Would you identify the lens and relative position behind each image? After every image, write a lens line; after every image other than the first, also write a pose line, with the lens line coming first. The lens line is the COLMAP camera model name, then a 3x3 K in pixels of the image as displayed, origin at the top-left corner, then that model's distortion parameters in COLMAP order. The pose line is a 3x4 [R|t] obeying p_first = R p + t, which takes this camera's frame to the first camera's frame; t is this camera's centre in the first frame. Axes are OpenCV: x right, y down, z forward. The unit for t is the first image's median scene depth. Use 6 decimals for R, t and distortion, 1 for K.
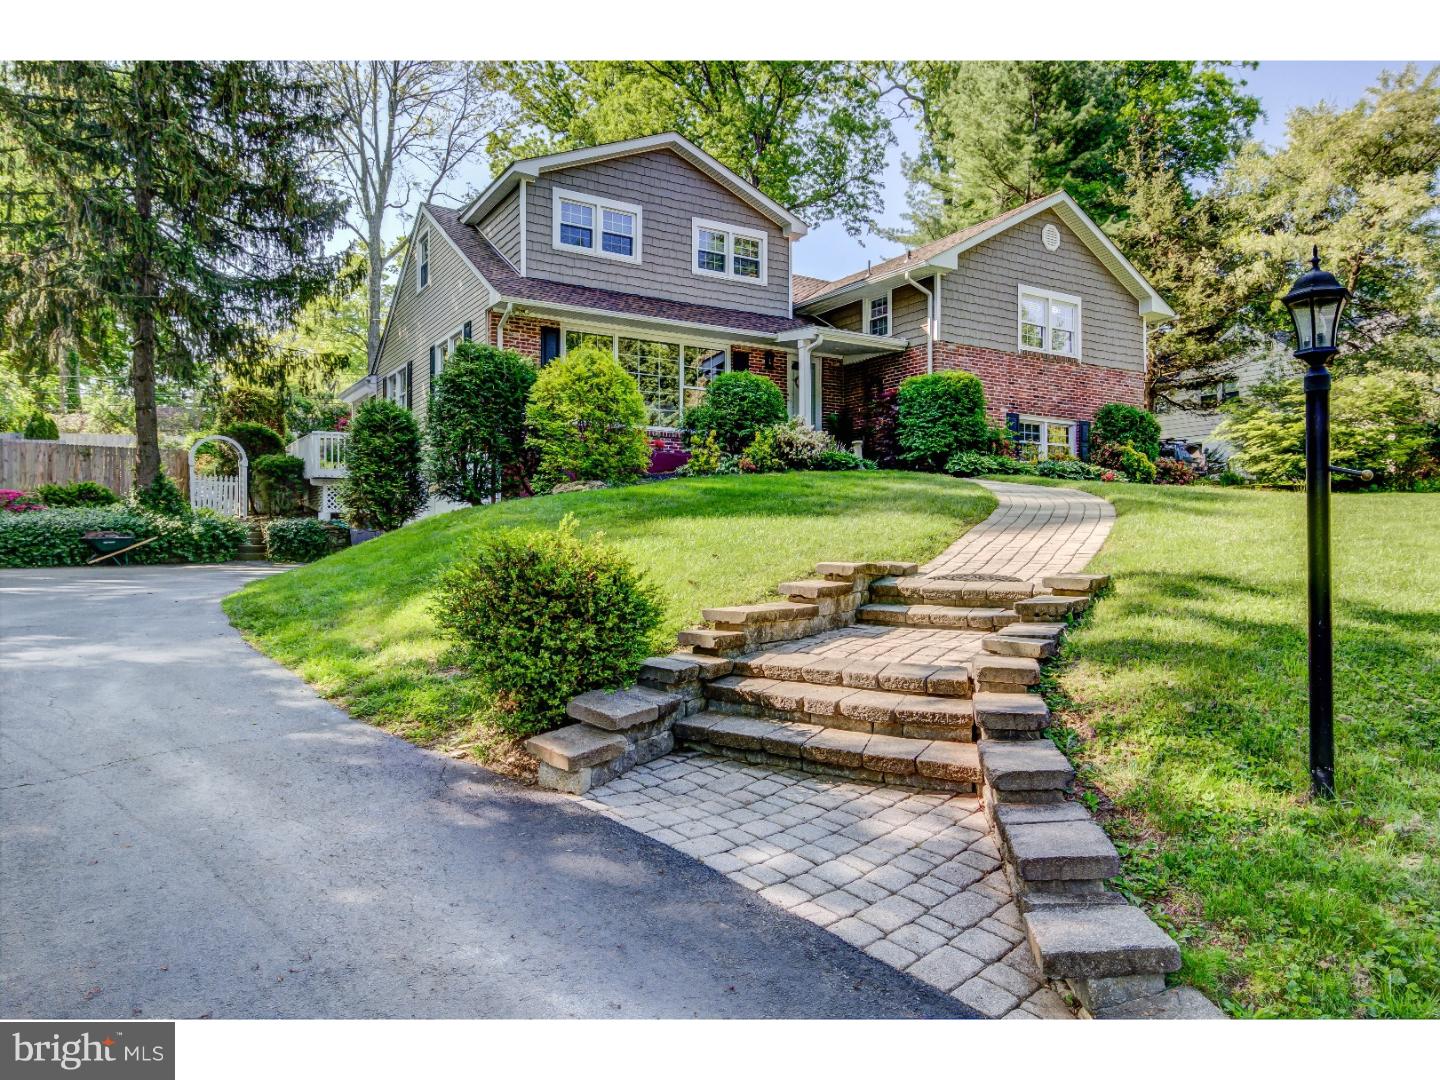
lens RADIAL K [[970.3, 0, 713.0], [0, 970.3, 542.6], [0, 0, 1]] dist [0.016061, 0.009453]
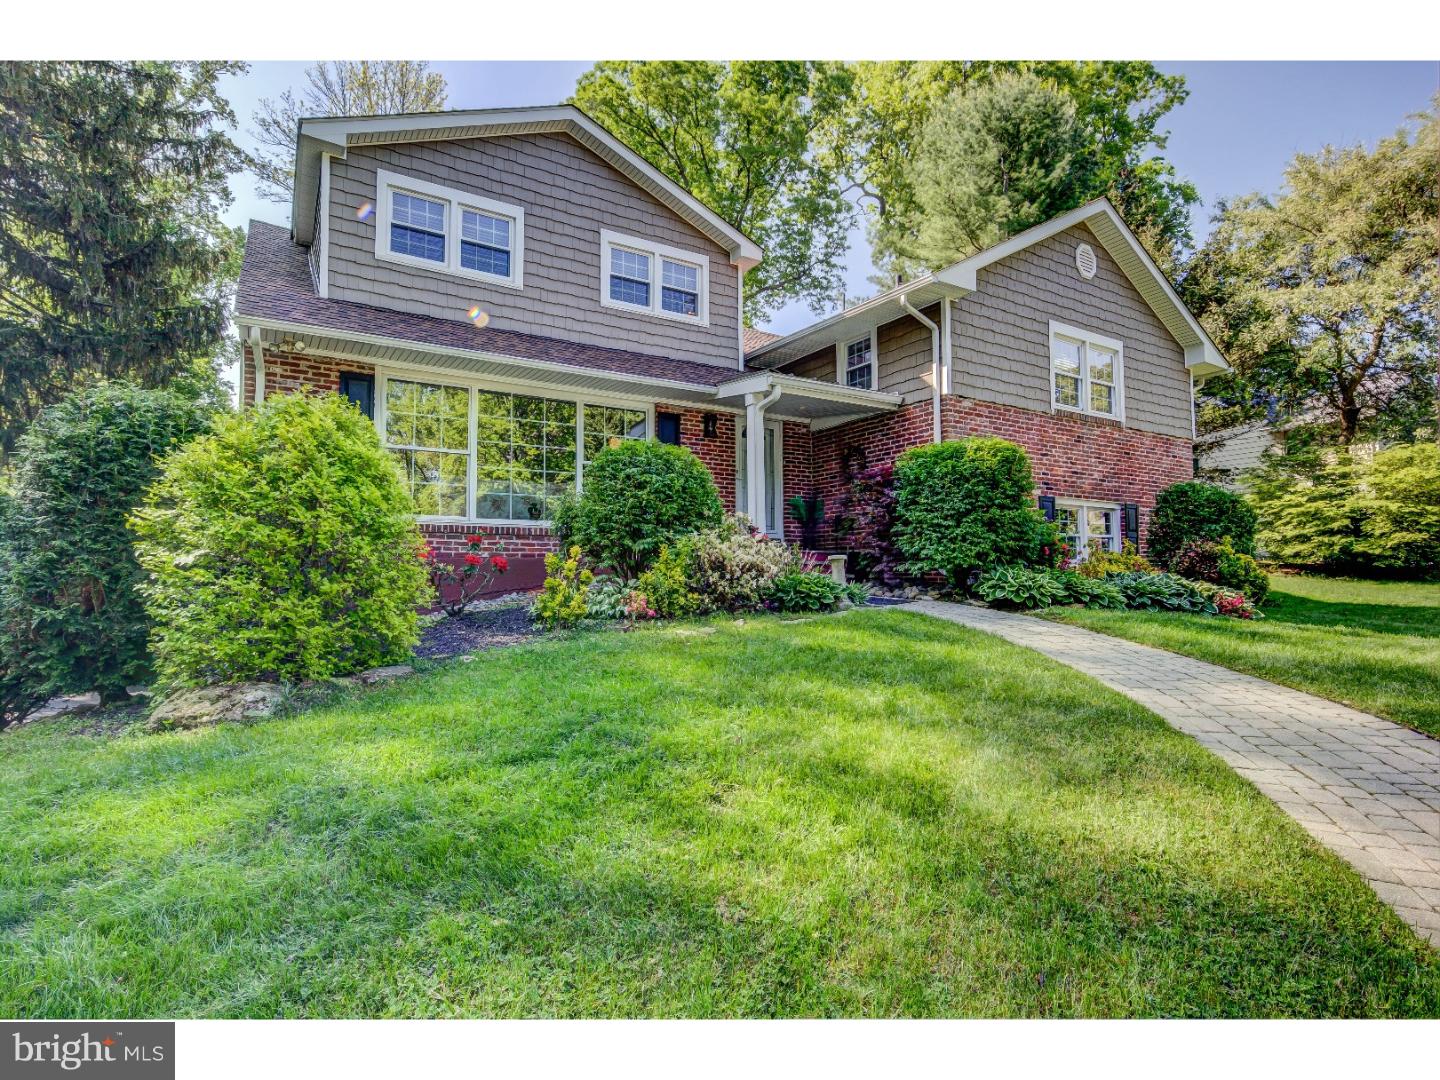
lens RADIAL K [[730.9, 0, 725.1], [0, 730.9, 540.8], [0, 0, 1]] dist [0.008448, -0.008490]
pose [[0.999846, -0.006034, 0.016478, 0.060604], [0.006675, 0.999214, -0.039087, -0.080372], [-0.016229, 0.039191, 0.999100, 0.462292]]
